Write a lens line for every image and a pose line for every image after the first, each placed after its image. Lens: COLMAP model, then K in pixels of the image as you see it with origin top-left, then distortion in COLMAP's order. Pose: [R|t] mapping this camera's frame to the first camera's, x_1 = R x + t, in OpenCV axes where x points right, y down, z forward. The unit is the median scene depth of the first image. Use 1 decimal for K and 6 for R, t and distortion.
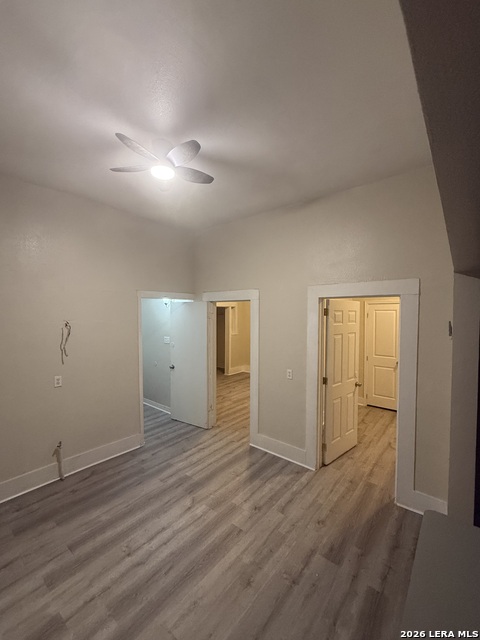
lens RADIAL K [[267.3, 0, 240.4], [0, 267.3, 319.7], [0, 0, 1]] dist [-0.001206, -0.000520]
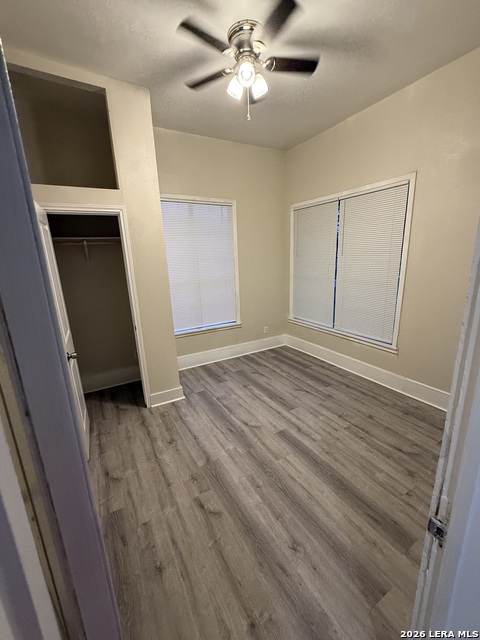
lens RADIAL K [[267.3, 0, 239.5], [0, 267.3, 319.9], [0, 0, 1]] dist [-0.001206, -0.000520]
pose [[0.354024, -0.237975, 0.904453, 0.313890], [0.063747, 0.970976, 0.230526, 0.052517], [-0.933061, -0.023955, 0.358919, 1.047325]]
